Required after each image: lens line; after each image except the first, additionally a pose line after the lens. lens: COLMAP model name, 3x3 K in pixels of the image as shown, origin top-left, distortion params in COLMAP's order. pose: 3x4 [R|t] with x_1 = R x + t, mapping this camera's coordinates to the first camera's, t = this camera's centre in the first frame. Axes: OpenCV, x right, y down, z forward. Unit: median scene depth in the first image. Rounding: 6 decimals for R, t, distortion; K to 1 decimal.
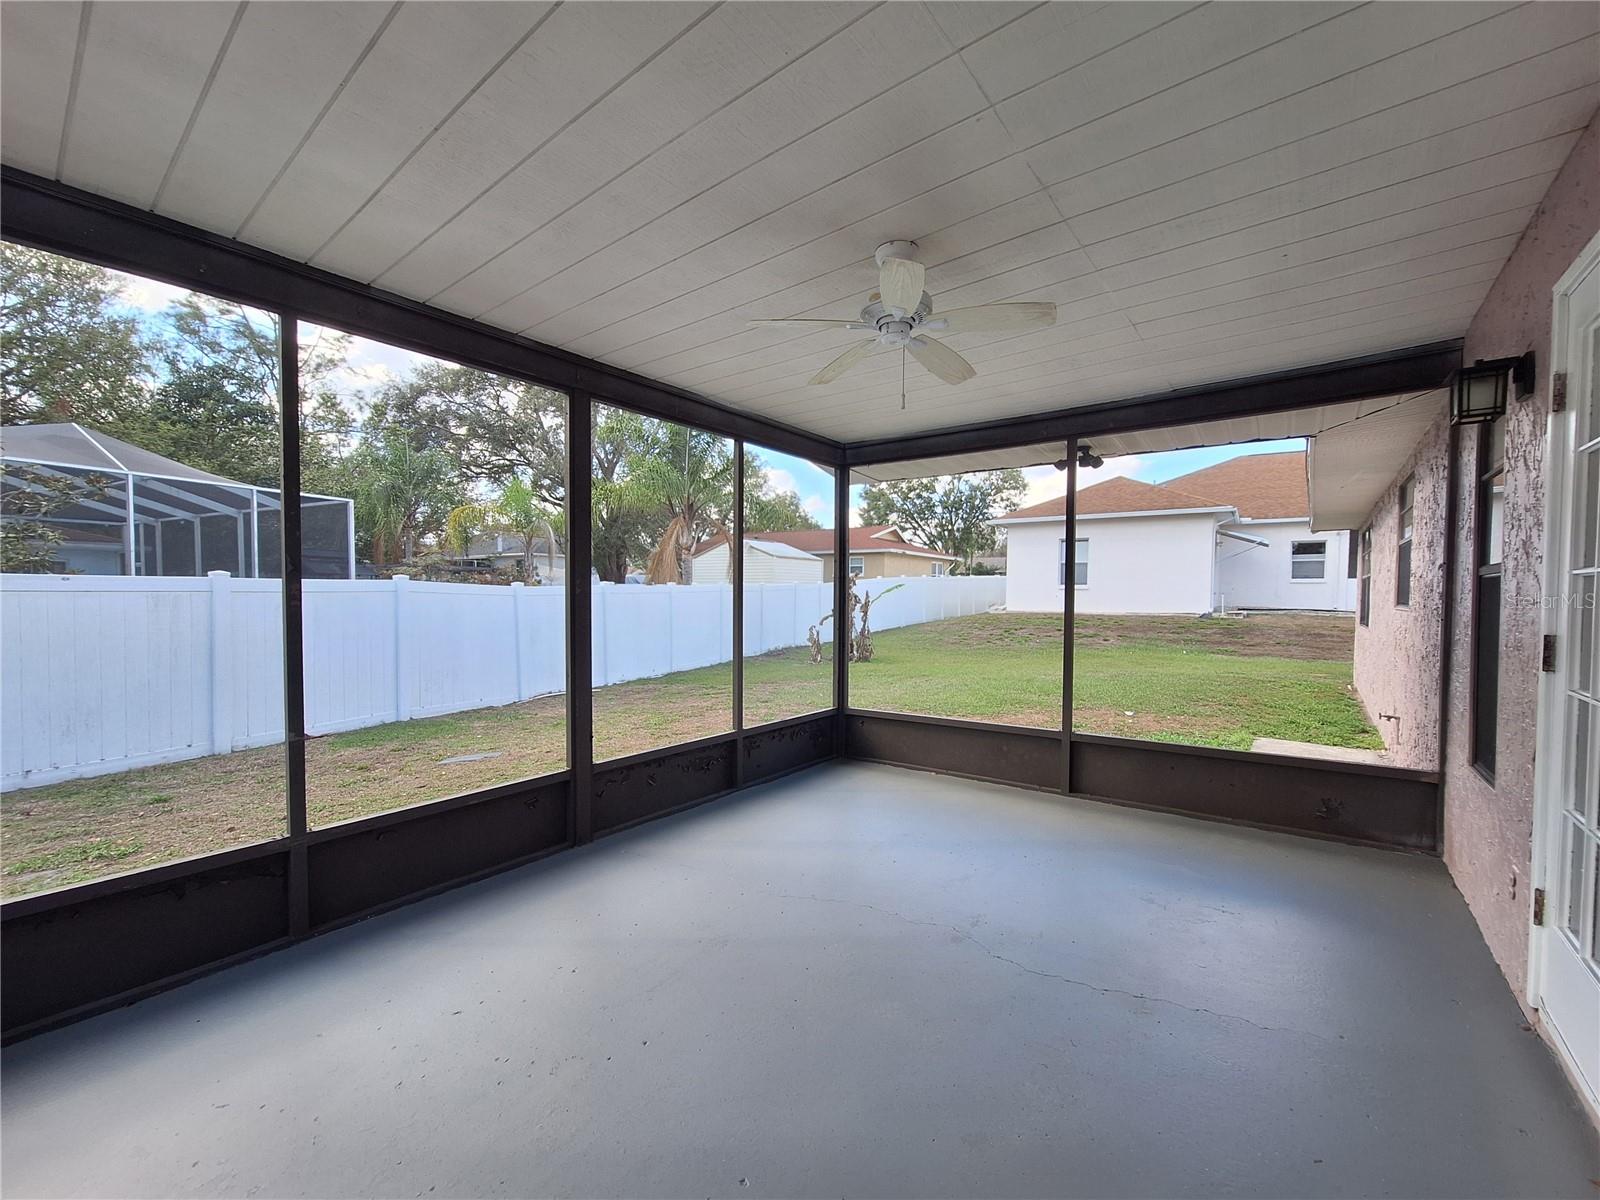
lens RADIAL K [[641.9, 0, 807.2], [0, 641.9, 607.5], [0, 0, 1]] dist [0.004617, 0.000772]
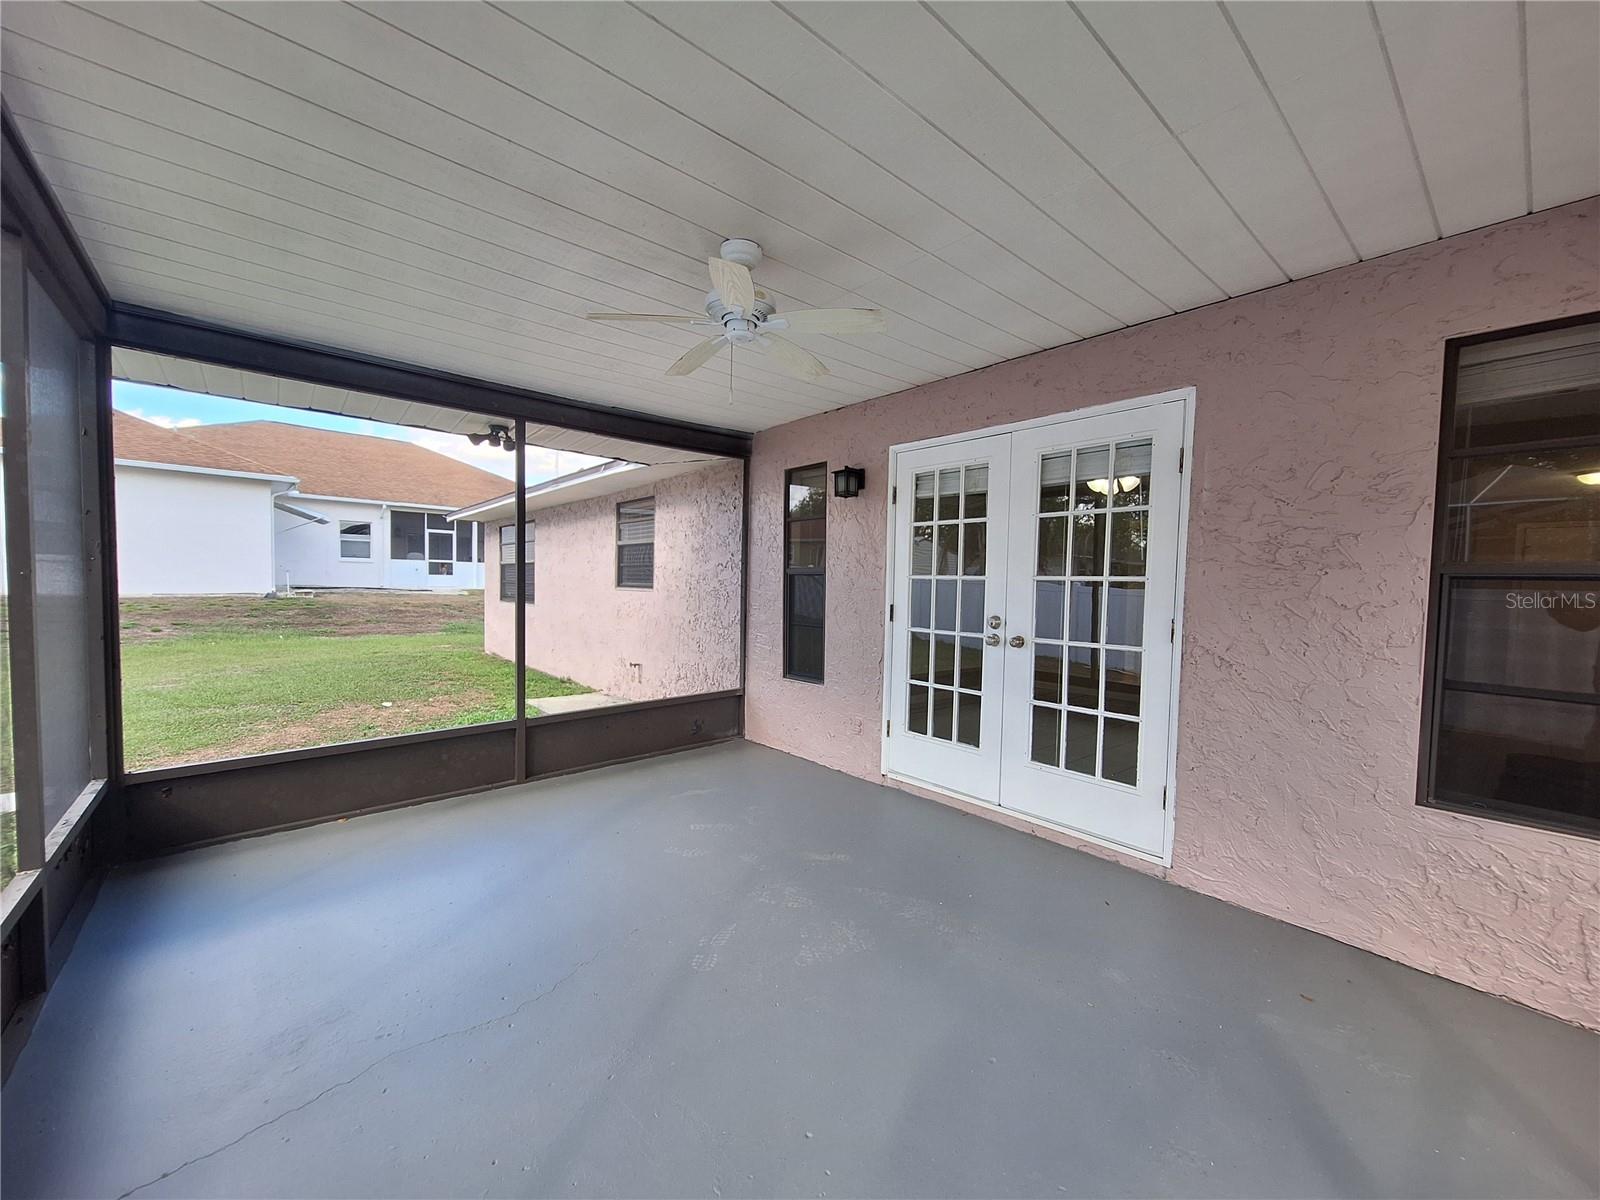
lens RADIAL K [[641.9, 0, 806.5], [0, 641.9, 605.9], [0, 0, 1]] dist [0.004617, 0.000772]
pose [[0.200717, -0.036529, 0.978968, -0.410531], [0.003177, 0.999324, 0.036637, -0.012842], [-0.979644, -0.004244, 0.200697, 0.329679]]
